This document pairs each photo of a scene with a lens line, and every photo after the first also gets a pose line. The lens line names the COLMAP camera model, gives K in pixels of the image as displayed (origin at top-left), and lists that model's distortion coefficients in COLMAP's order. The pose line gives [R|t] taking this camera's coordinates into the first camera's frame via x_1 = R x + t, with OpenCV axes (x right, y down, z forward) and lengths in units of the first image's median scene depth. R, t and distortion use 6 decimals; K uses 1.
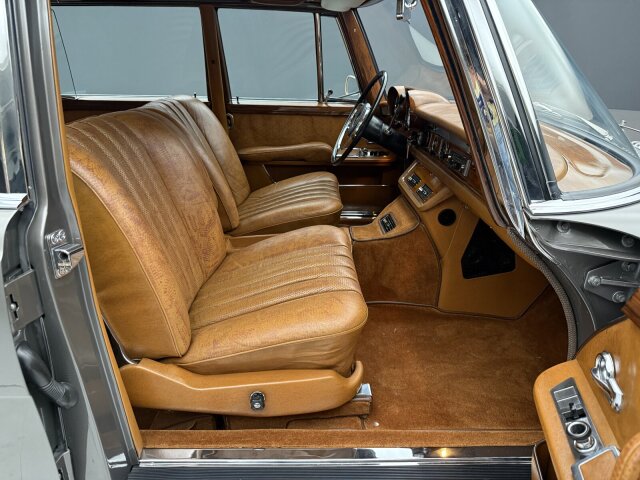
lens RADIAL K [[458.2, 0, 320.0], [0, 458.2, 243.7], [0, 0, 1]] dist [0.051043, -0.104641]
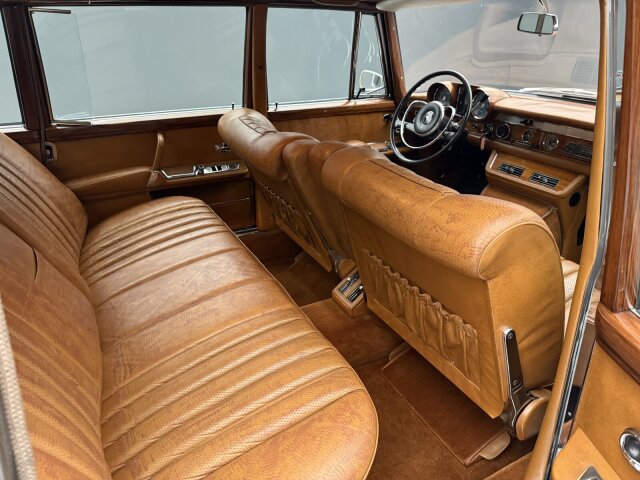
lens RADIAL K [[458.2, 0, 320.0], [0, 458.2, 243.7], [0, 0, 1]] dist [0.051043, -0.104641]
pose [[0.895762, -0.211627, 0.390928, -0.524130], [0.183589, 0.977026, 0.108239, -0.127121], [-0.404853, -0.025187, 0.914035, 0.112104]]
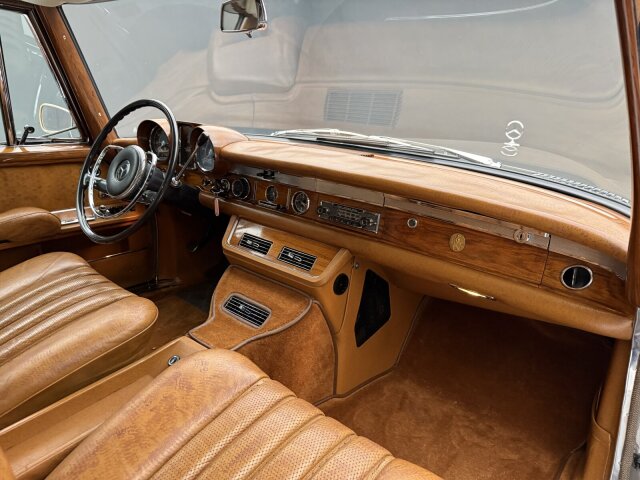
lens RADIAL K [[456.6, 0, 323.3], [0, 456.6, 239.6], [0, 0, 1]] dist [0.095304, -0.166095]
pose [[0.671178, -0.214684, 0.709528, -0.188004], [0.245831, 0.967443, 0.060179, -0.122163], [-0.699347, 0.134033, 0.702103, 0.294714]]
